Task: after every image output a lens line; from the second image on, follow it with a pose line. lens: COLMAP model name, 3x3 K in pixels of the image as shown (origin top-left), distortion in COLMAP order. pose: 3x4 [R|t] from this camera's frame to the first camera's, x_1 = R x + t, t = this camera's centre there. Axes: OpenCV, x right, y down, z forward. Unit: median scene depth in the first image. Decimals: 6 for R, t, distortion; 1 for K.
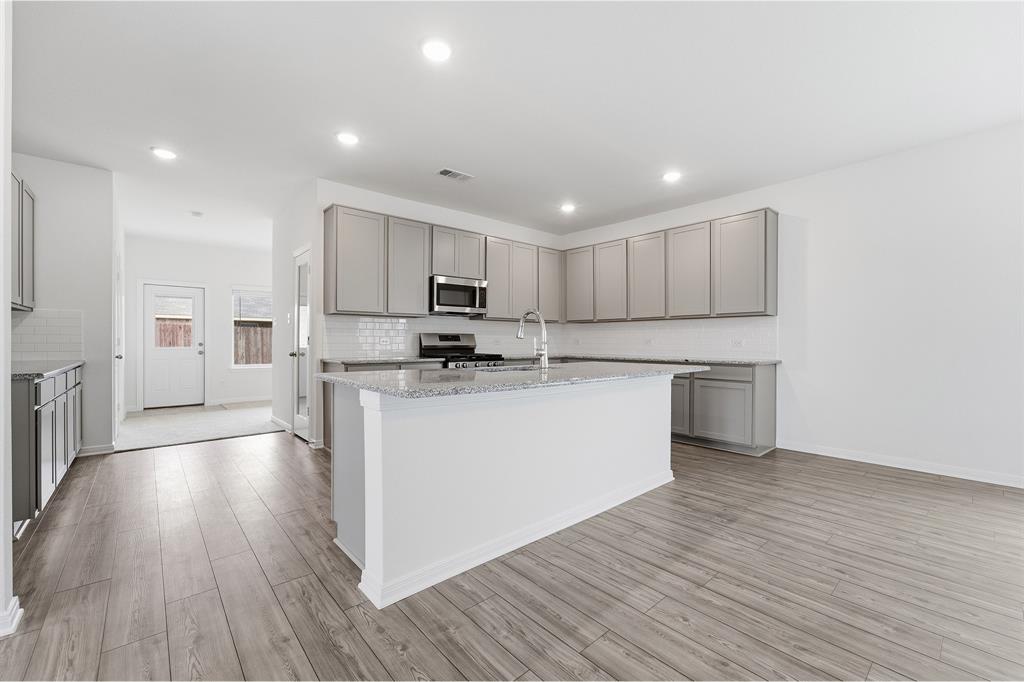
lens RADIAL K [[419.6, 0, 511.5], [0, 419.6, 339.6], [0, 0, 1]] dist [-0.000416, -0.000900]
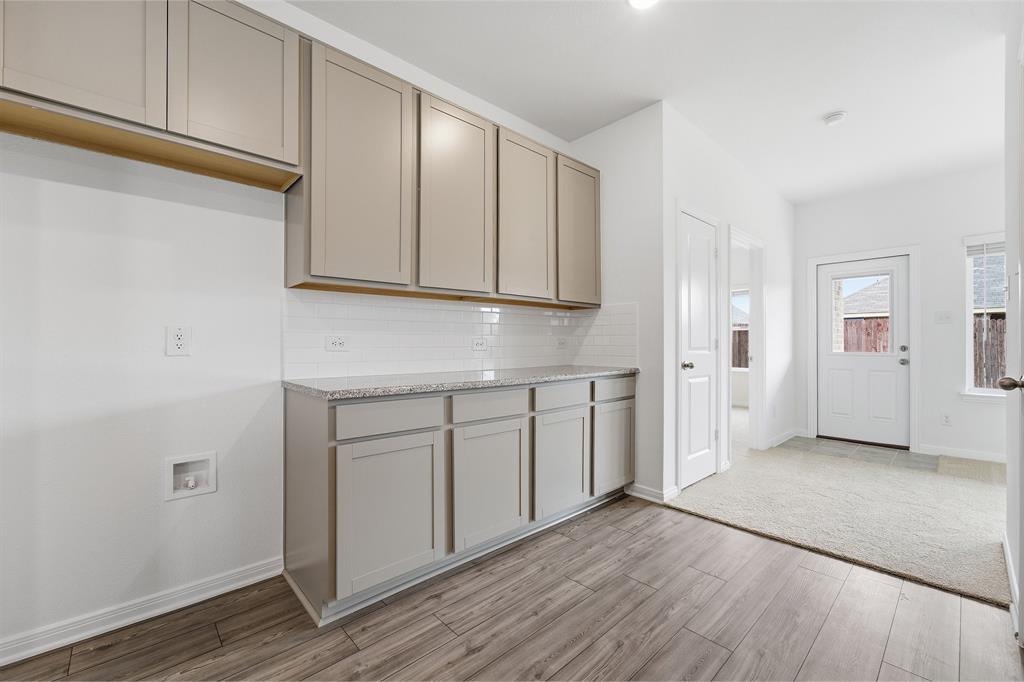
lens RADIAL K [[419.6, 0, 503.4], [0, 419.6, 337.0], [0, 0, 1]] dist [-0.000416, -0.000900]
pose [[0.017961, -0.003288, -0.999833, -0.208520], [-0.001591, 0.999993, -0.003318, -0.002011], [0.999837, 0.001650, 0.017956, 0.574629]]
